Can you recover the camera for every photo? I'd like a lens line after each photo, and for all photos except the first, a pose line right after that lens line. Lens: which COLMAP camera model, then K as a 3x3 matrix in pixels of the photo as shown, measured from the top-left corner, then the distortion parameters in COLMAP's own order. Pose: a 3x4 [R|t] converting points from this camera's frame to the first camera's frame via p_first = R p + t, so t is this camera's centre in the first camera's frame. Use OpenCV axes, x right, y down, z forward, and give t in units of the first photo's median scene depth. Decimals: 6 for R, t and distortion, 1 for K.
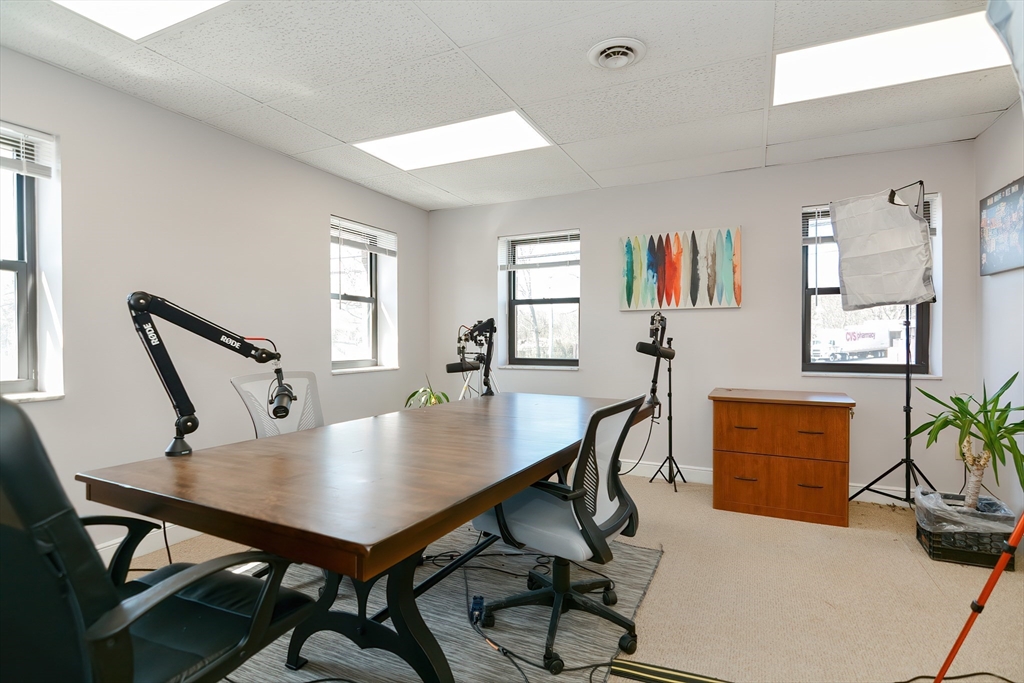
lens RADIAL K [[503.5, 0, 519.3], [0, 503.5, 342.0], [0, 0, 1]] dist [0.003992, -0.005852]
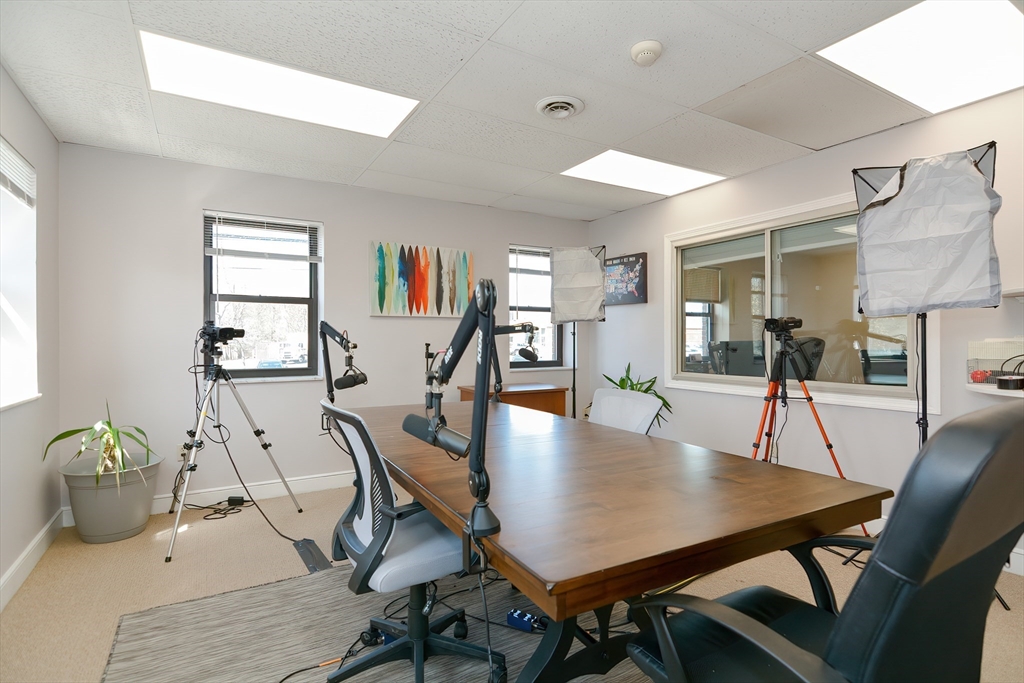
lens RADIAL K [[503.5, 0, 515.6], [0, 503.5, 342.3], [0, 0, 1]] dist [0.003992, -0.005852]
pose [[0.558674, 0.001698, 0.829386, -0.478339], [0.008970, 0.999927, -0.008089, 0.000073], [-0.829339, 0.011959, 0.558618, 0.231070]]
